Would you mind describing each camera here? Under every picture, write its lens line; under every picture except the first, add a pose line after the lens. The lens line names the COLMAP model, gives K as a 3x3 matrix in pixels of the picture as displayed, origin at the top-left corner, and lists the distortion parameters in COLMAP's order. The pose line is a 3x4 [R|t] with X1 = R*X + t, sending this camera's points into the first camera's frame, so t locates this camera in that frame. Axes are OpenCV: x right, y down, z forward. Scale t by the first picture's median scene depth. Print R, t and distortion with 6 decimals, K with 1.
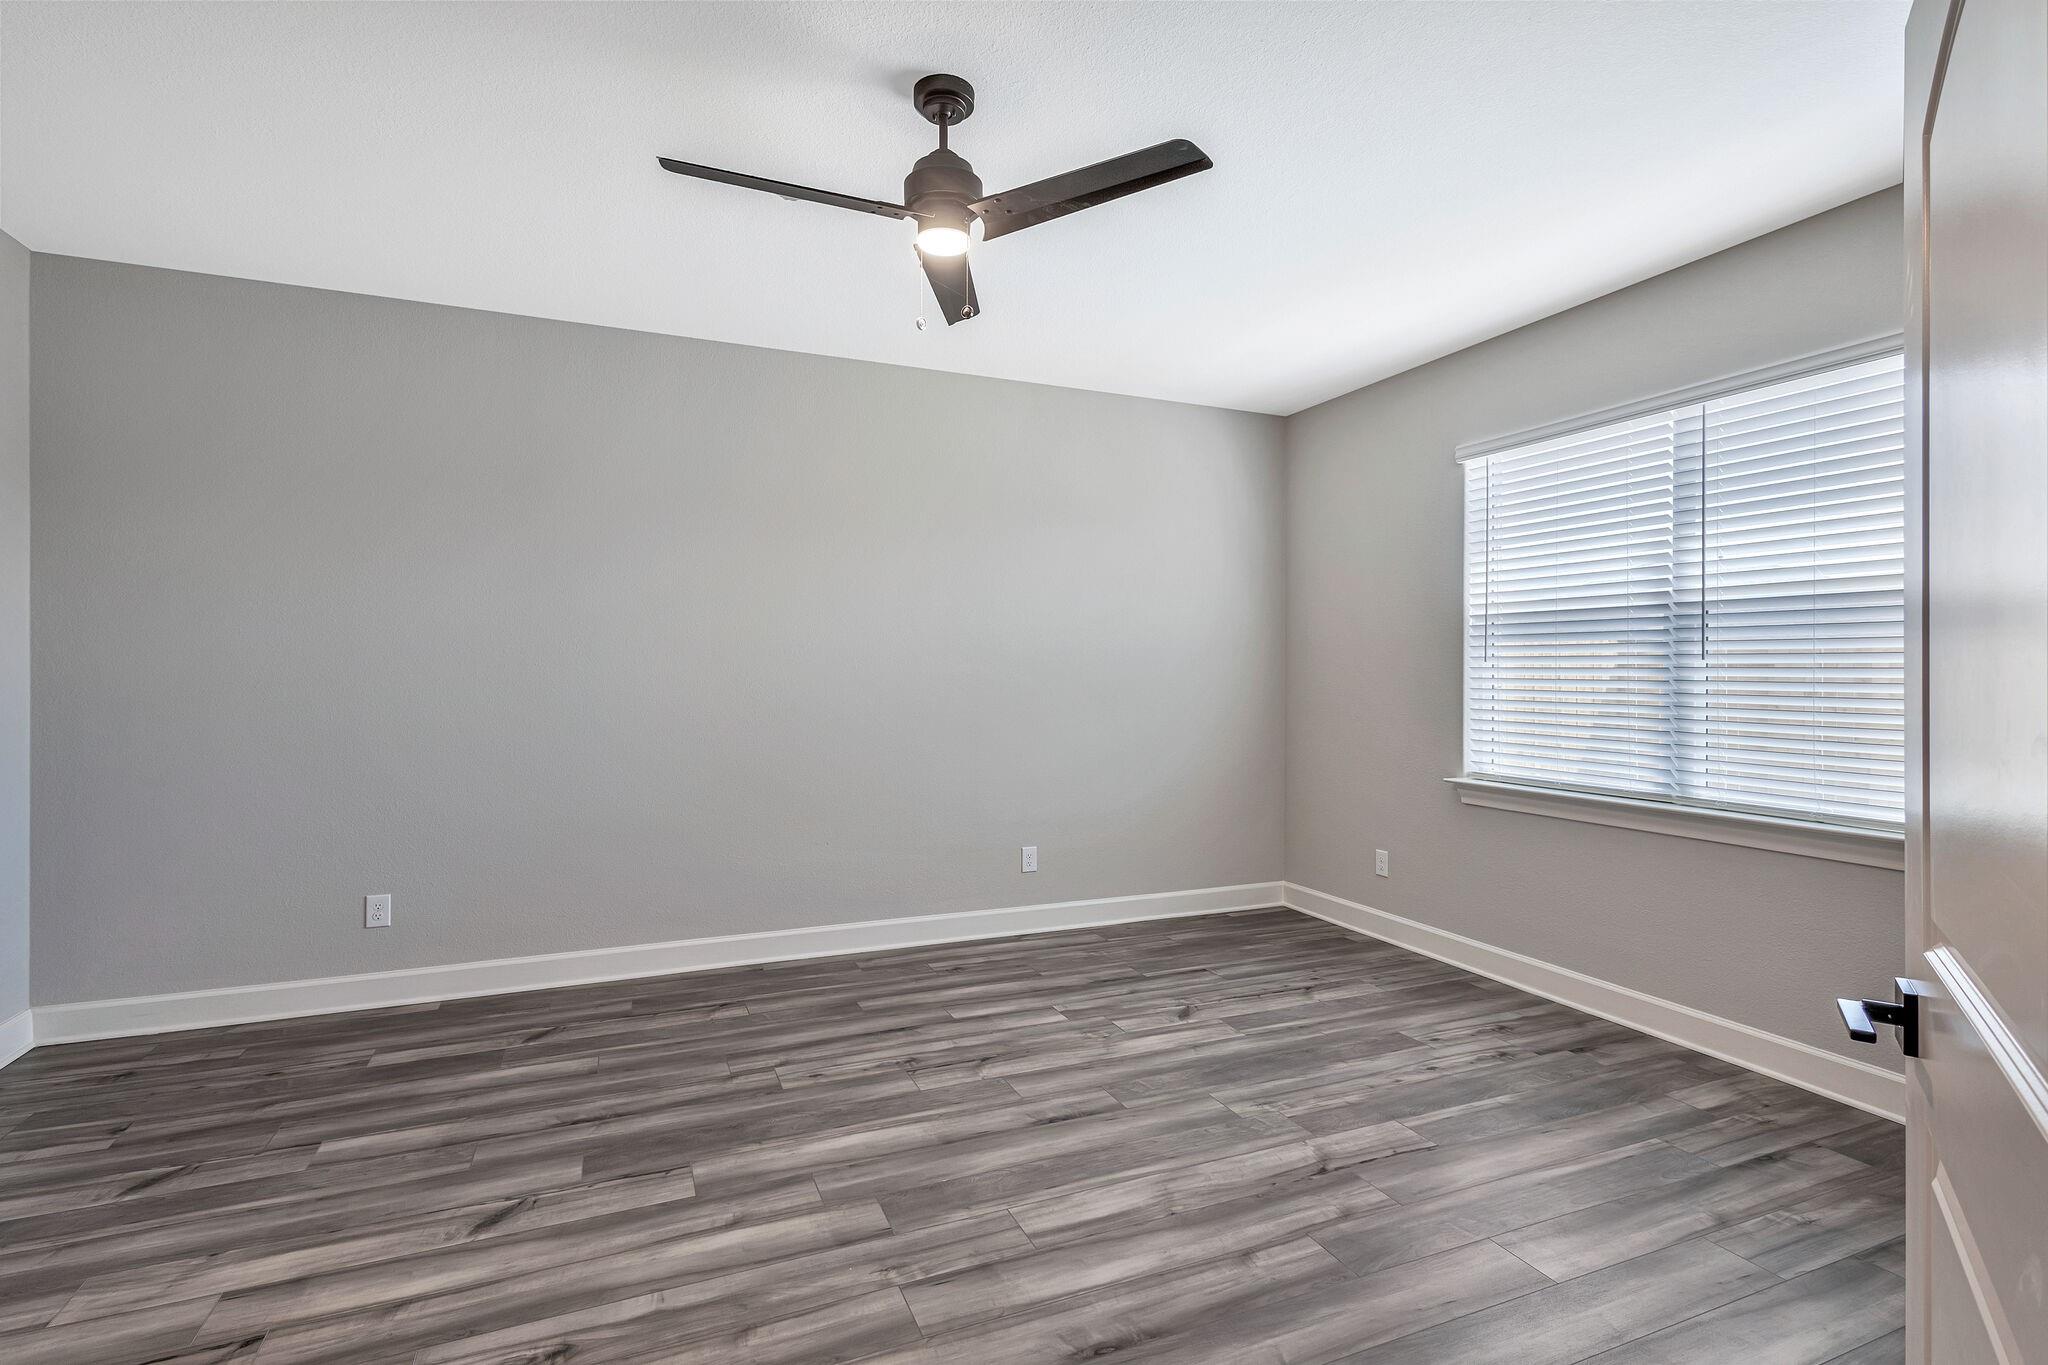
lens RADIAL K [[958.5, 0, 1035.0], [0, 958.5, 674.5], [0, 0, 1]] dist [0.014777, -0.003327]
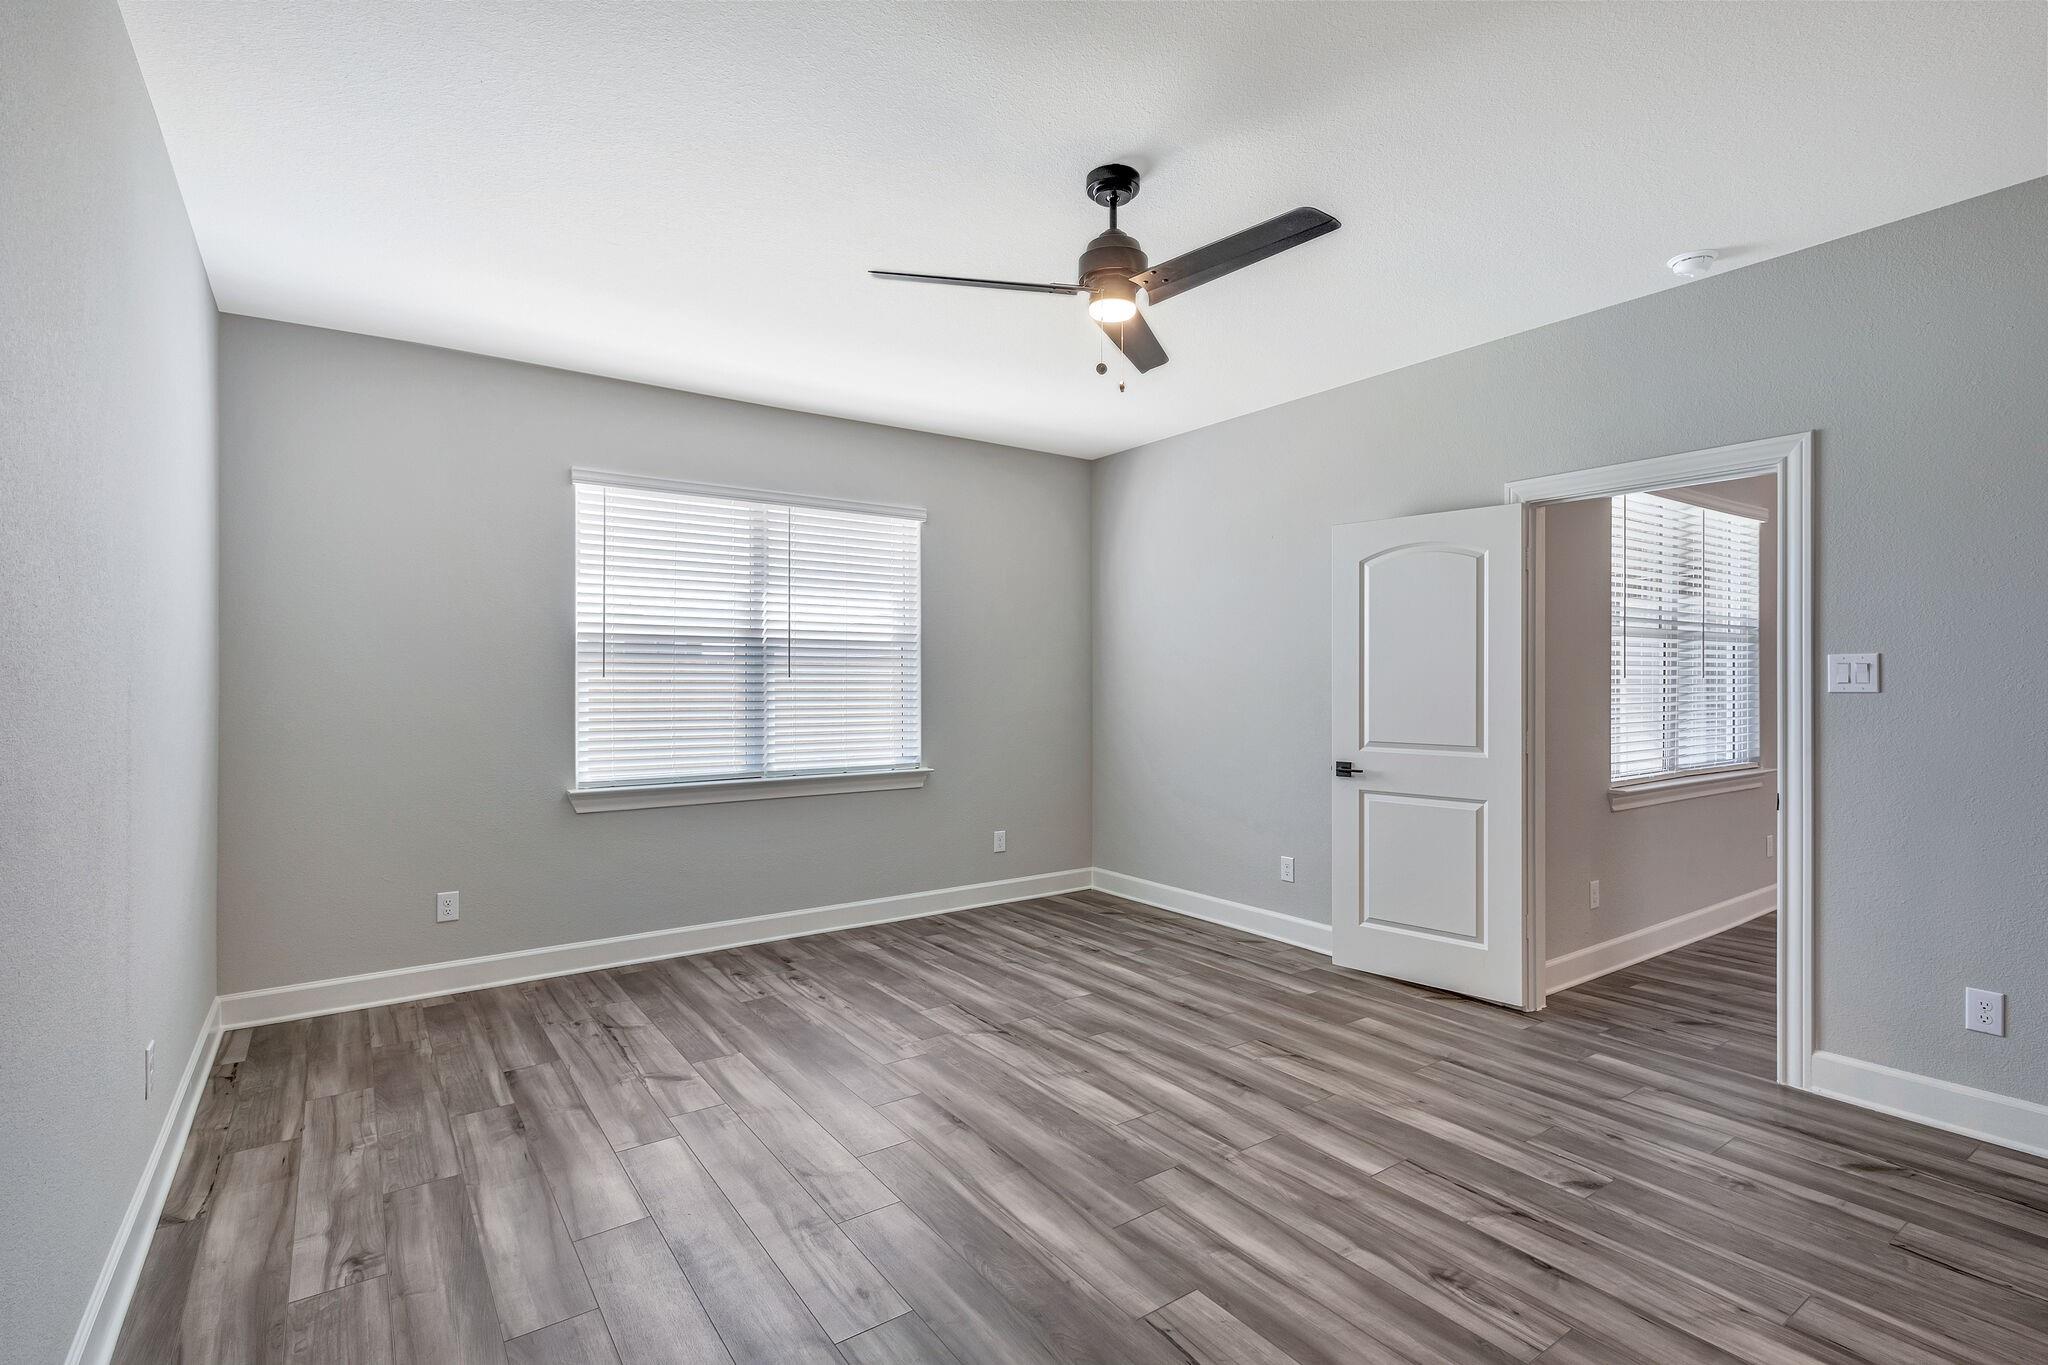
lens RADIAL K [[958.5, 0, 1004.0], [0, 958.5, 677.2], [0, 0, 1]] dist [0.014777, -0.003327]
pose [[-0.182399, 0.001507, 0.983223, -0.970309], [0.003561, 0.999993, -0.000872, -0.015351], [-0.983218, 0.003342, -0.182403, 1.088701]]
